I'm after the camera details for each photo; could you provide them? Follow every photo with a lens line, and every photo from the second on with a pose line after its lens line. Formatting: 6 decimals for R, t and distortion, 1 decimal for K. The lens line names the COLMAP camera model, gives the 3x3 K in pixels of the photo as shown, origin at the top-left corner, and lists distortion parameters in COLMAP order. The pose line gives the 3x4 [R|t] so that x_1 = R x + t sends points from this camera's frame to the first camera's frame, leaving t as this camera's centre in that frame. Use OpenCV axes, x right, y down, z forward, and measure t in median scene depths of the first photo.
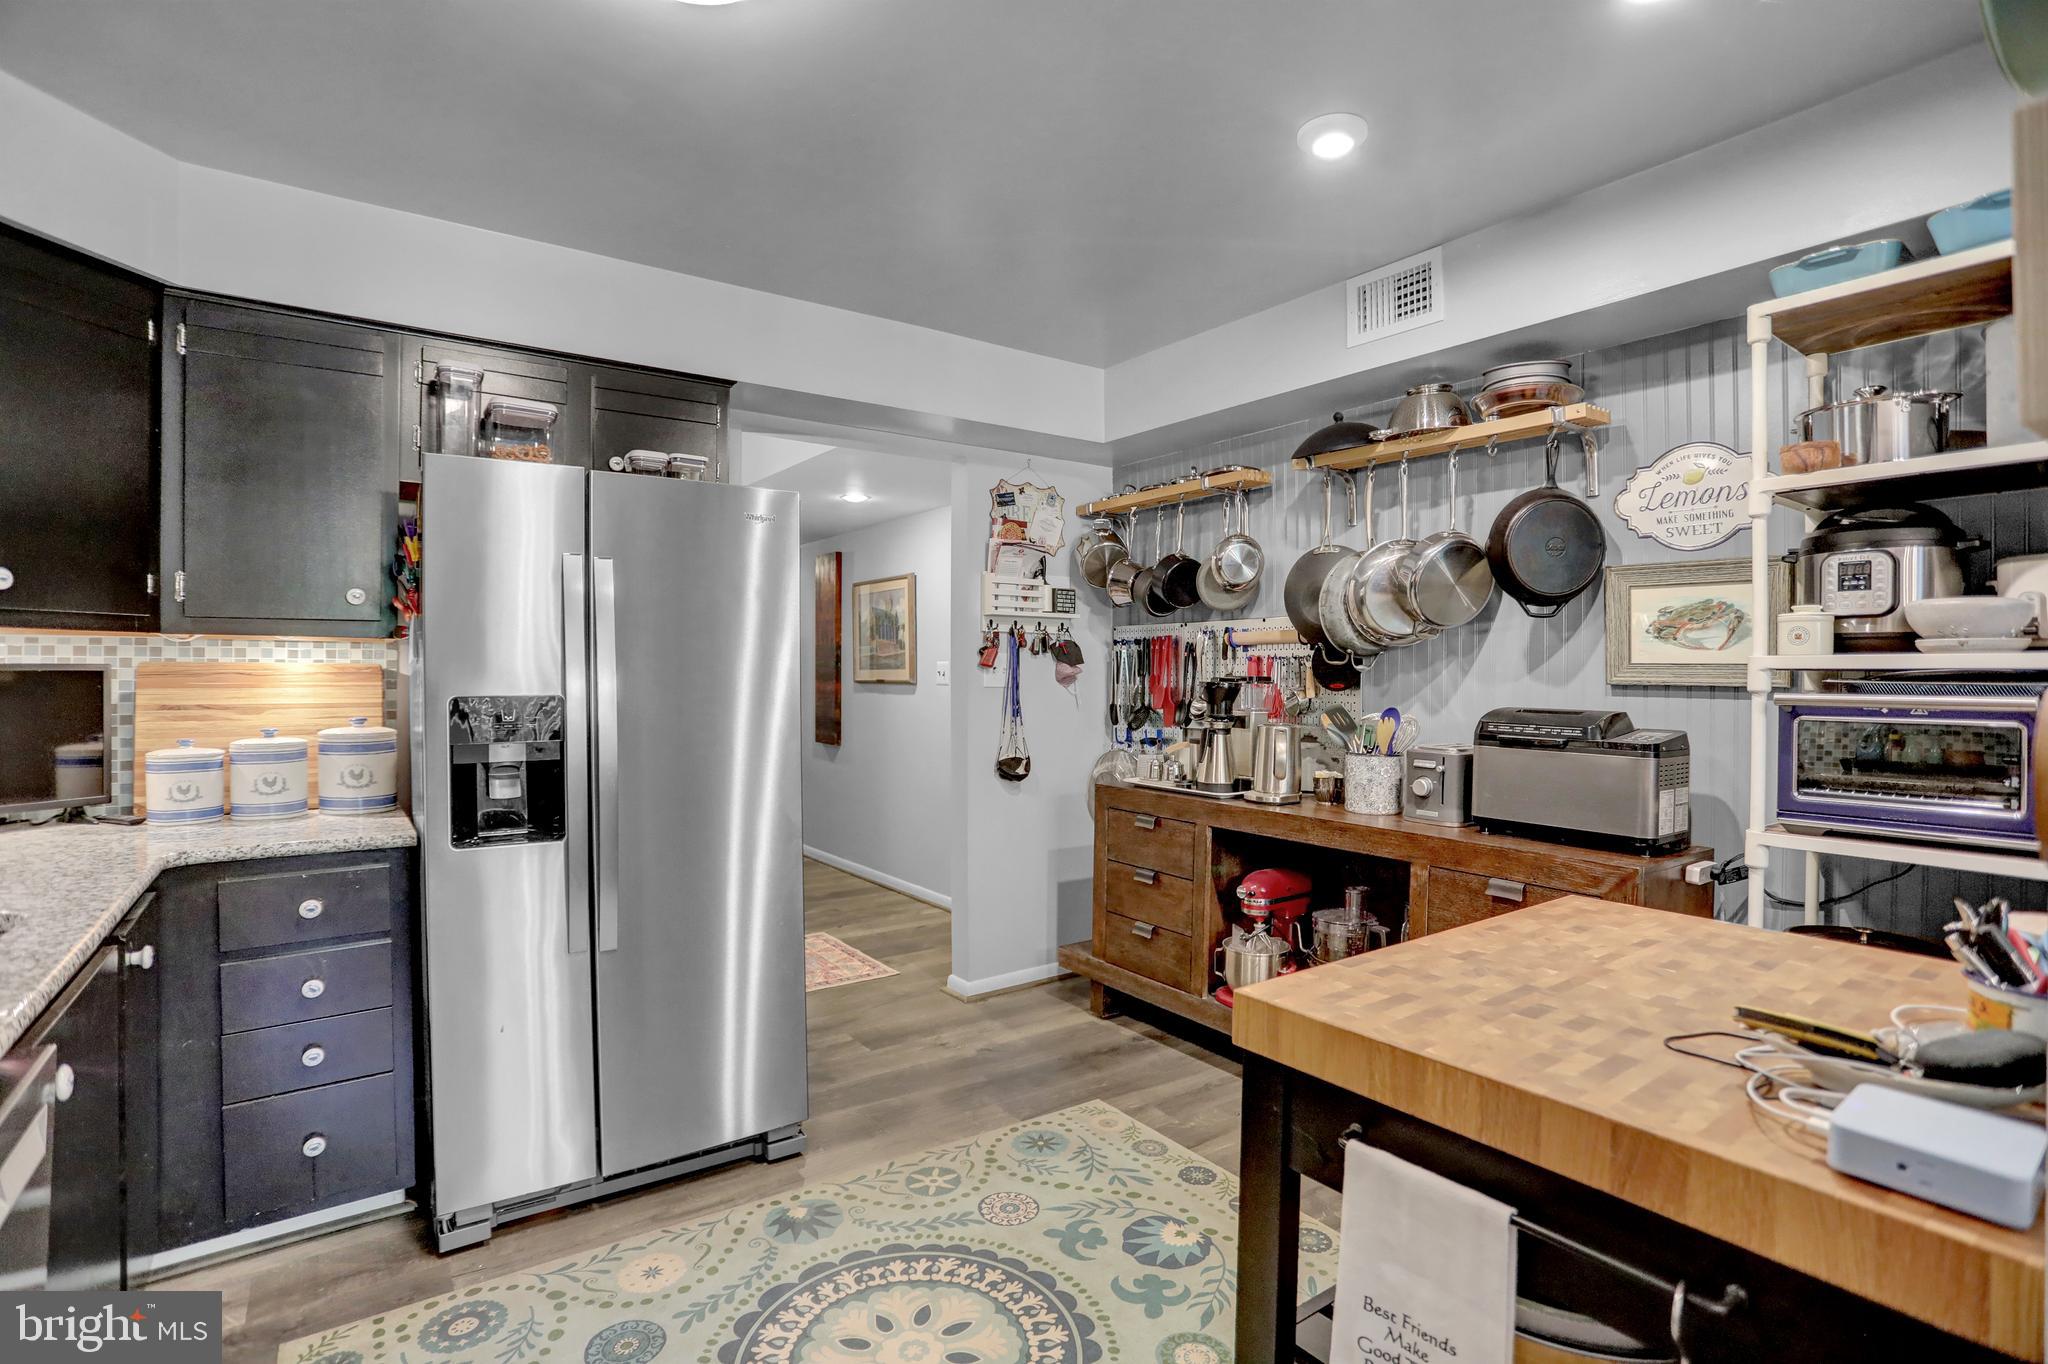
lens RADIAL K [[989.8, 0, 1016.5], [0, 989.8, 678.3], [0, 0, 1]] dist [-0.068977, 0.025621]
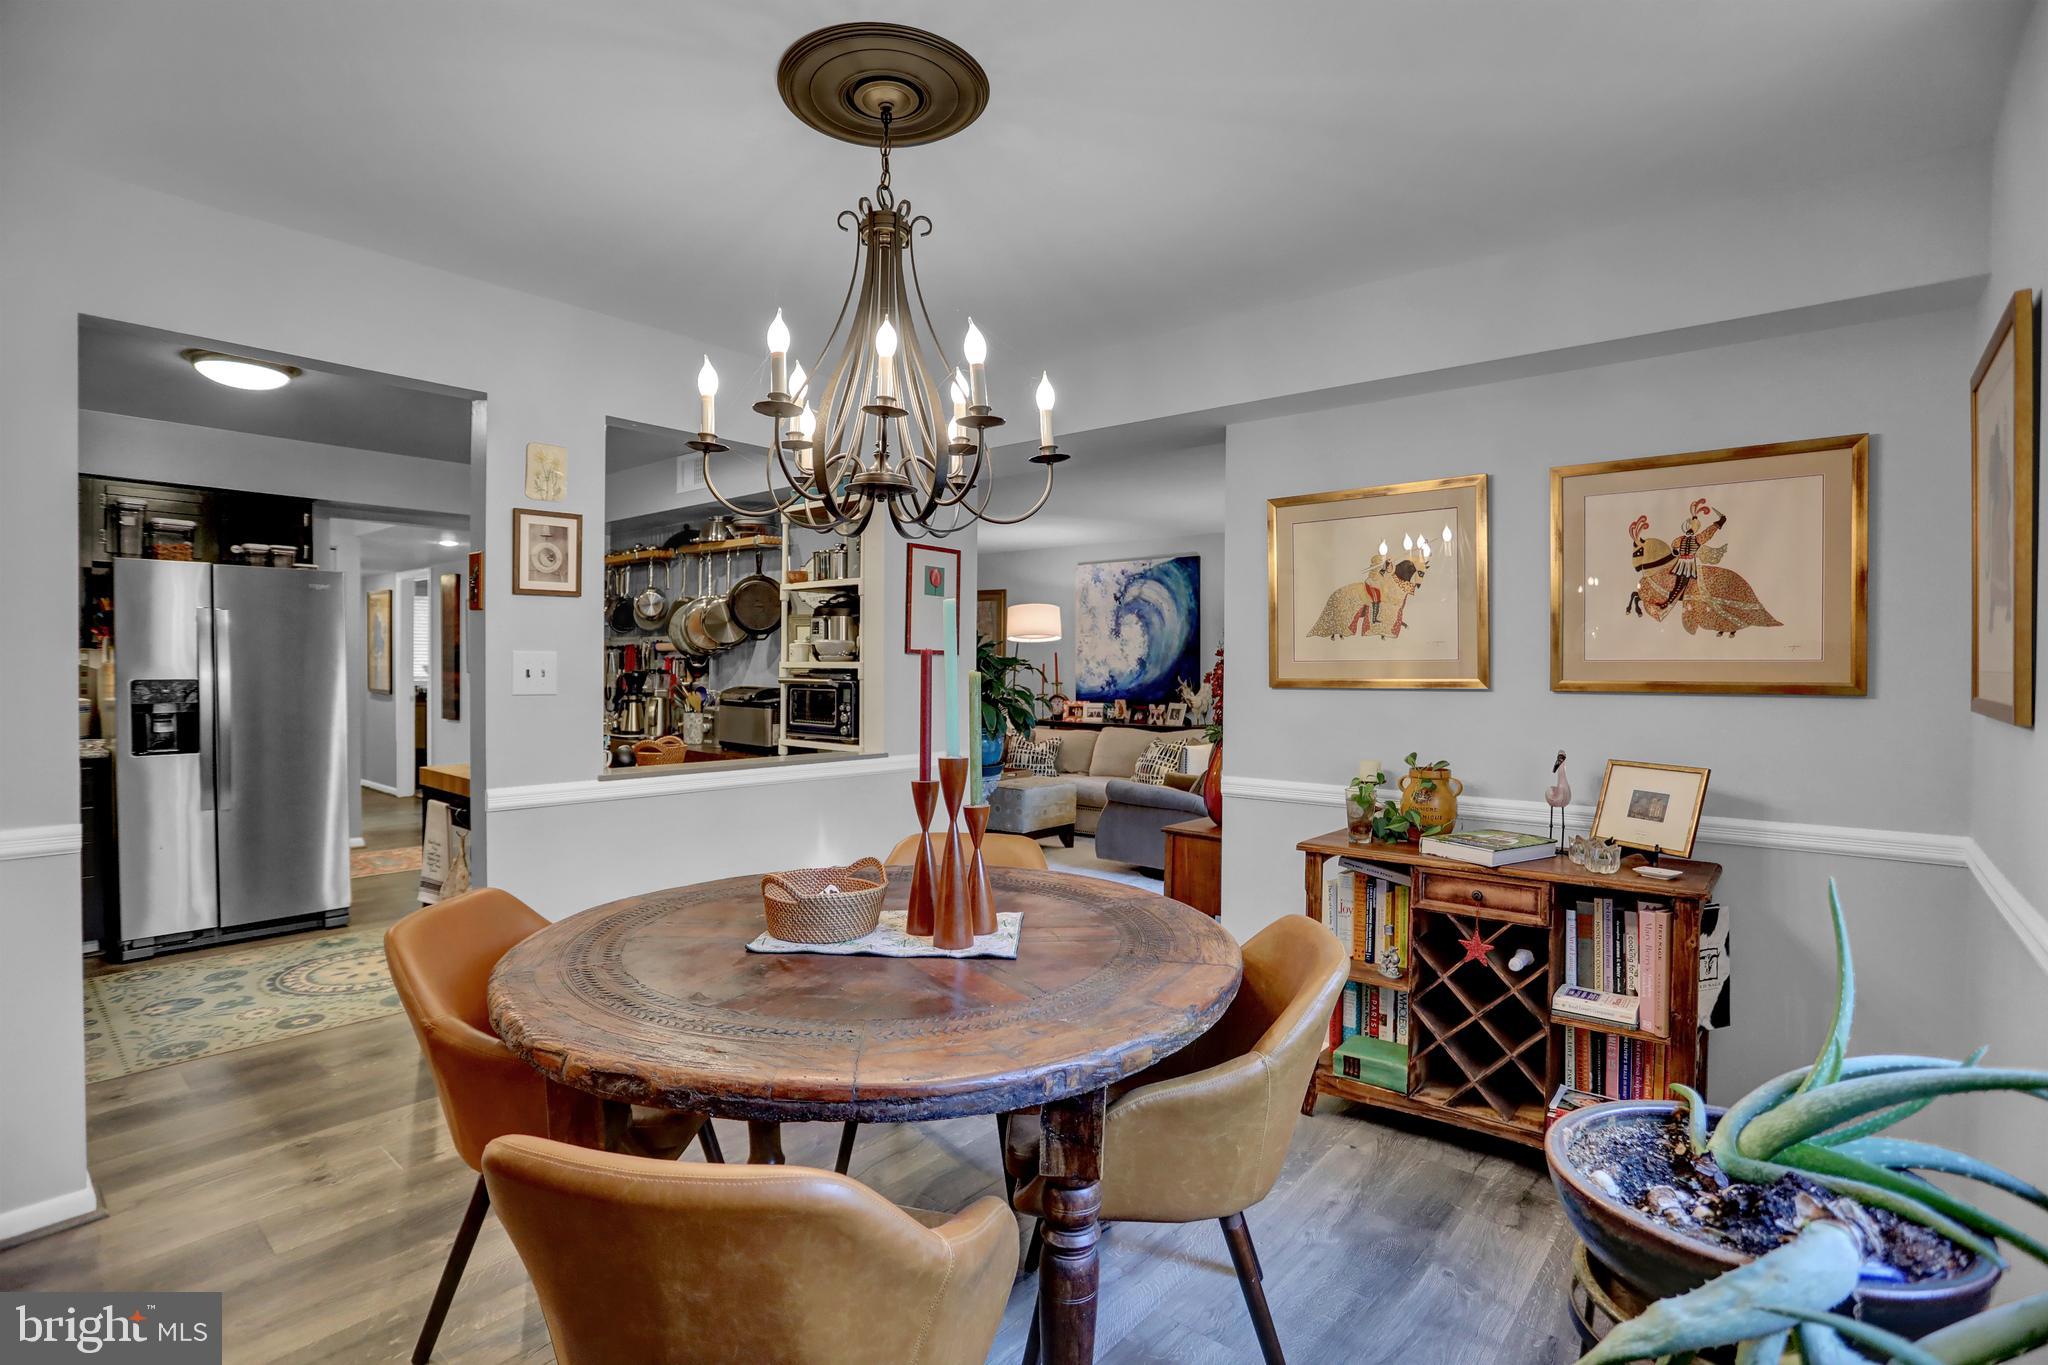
lens RADIAL K [[989.8, 0, 1028.0], [0, 989.8, 676.6], [0, 0, 1]] dist [-0.068977, 0.025621]
pose [[0.968469, -0.000225, 0.249135, 0.599230], [-0.001615, 0.999973, 0.007181, -0.002909], [-0.249130, -0.007357, 0.968442, -1.129941]]
